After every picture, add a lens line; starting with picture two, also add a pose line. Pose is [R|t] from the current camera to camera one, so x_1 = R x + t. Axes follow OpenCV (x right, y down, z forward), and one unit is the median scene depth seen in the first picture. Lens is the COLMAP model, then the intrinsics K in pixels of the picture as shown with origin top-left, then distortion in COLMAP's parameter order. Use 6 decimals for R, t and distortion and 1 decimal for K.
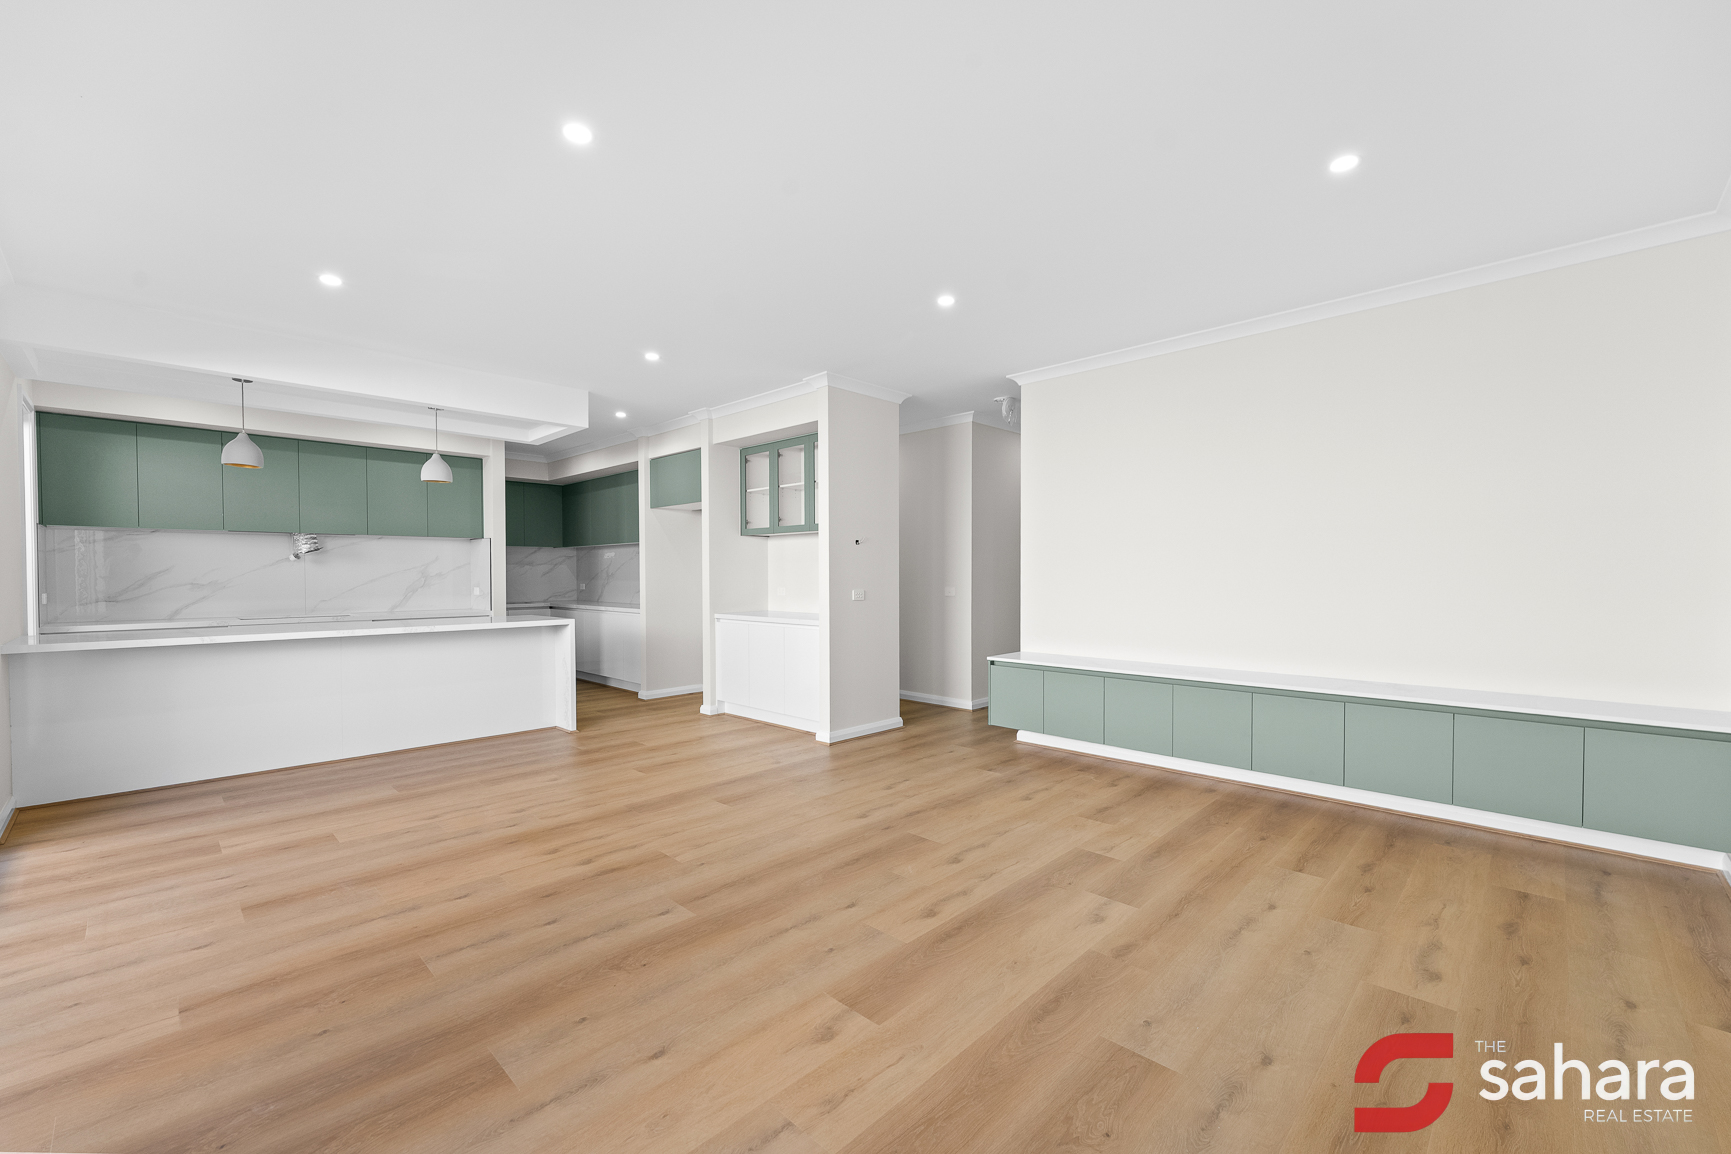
lens RADIAL K [[695.5, 0, 878.7], [0, 695.5, 584.6], [0, 0, 1]] dist [0.002018, -0.000117]
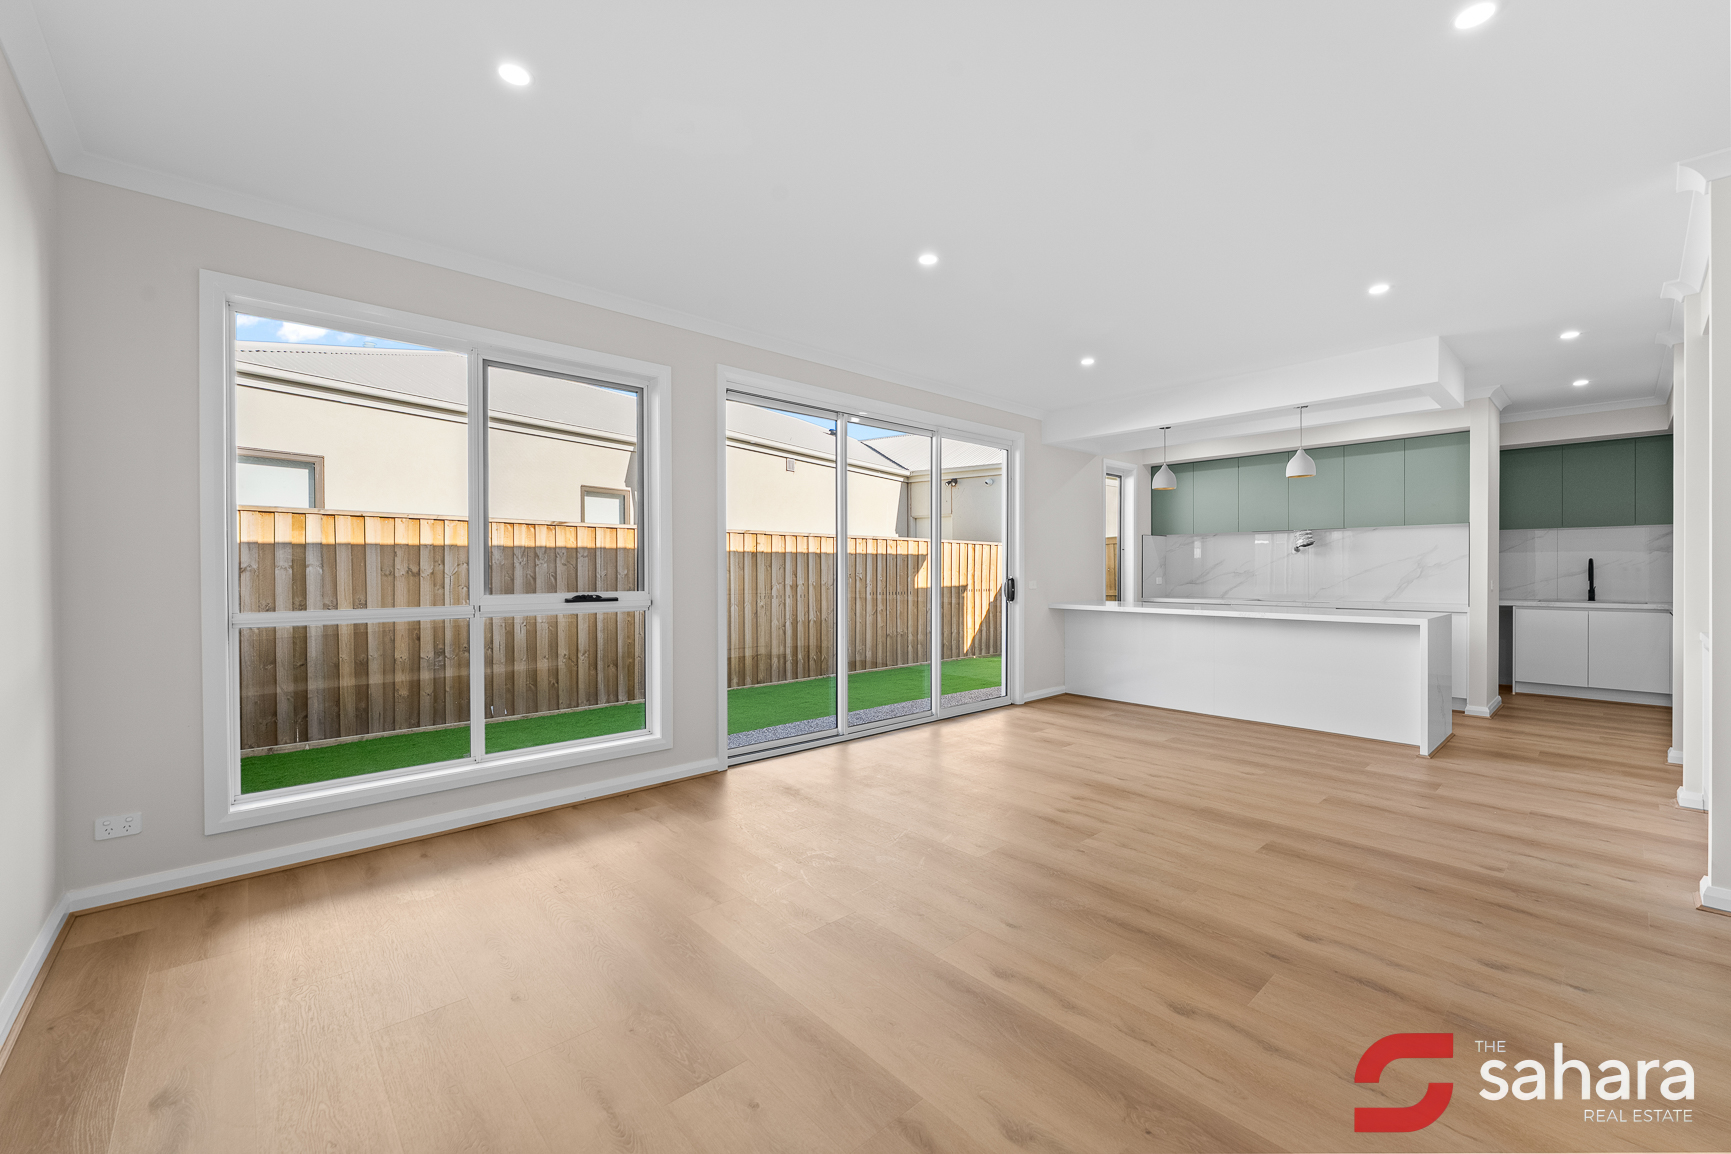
lens RADIAL K [[695.5, 0, 888.6], [0, 695.5, 572.4], [0, 0, 1]] dist [0.002018, -0.000117]
pose [[-0.044721, 0.008528, -0.998963, 0.369383], [-0.011233, 0.999896, 0.009039, -0.005354], [0.998936, 0.011625, -0.044621, 0.364702]]
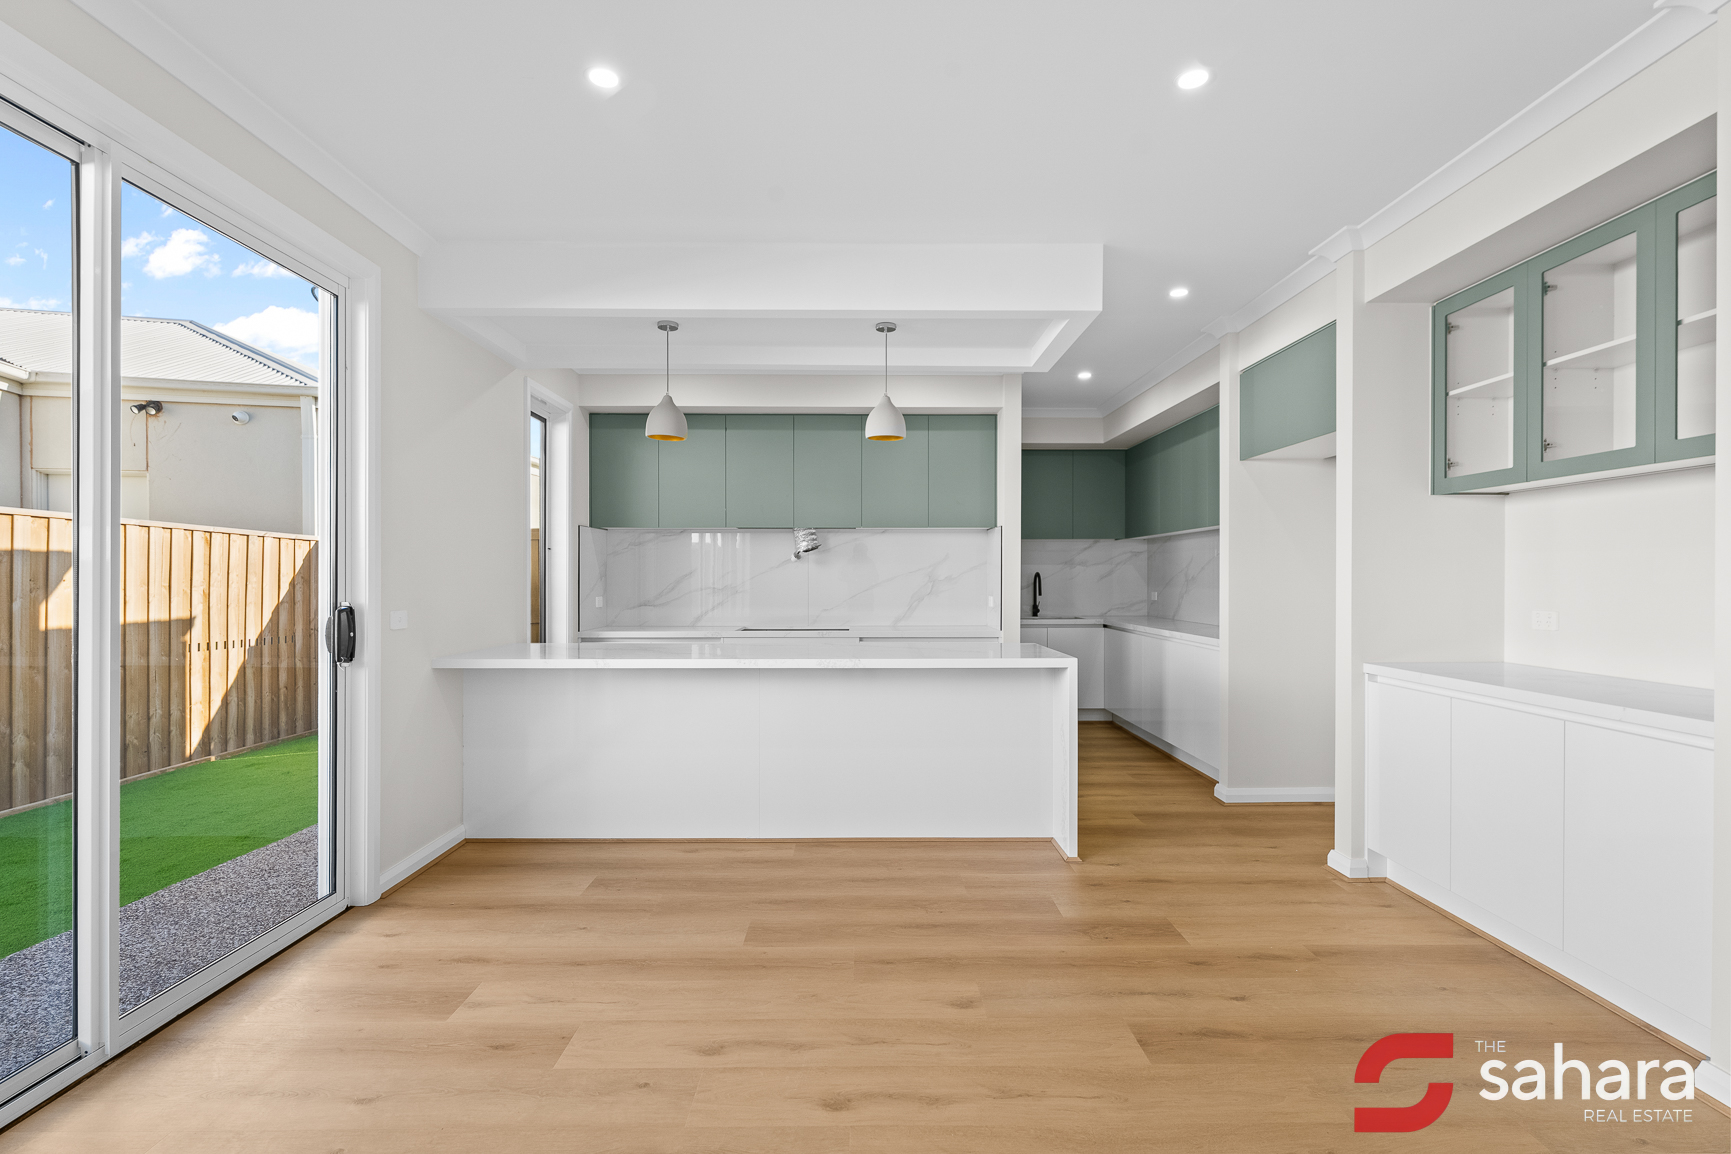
lens RADIAL K [[819.3, 0, 869.2], [0, 819.3, 584.2], [0, 0, 1]] dist [0.000136, 0.000185]
pose [[0.697523, 0.008483, -0.716513, -0.073238], [-0.013050, 0.999914, -0.000866, -0.007349], [0.716444, 0.009954, 0.697574, 0.378665]]
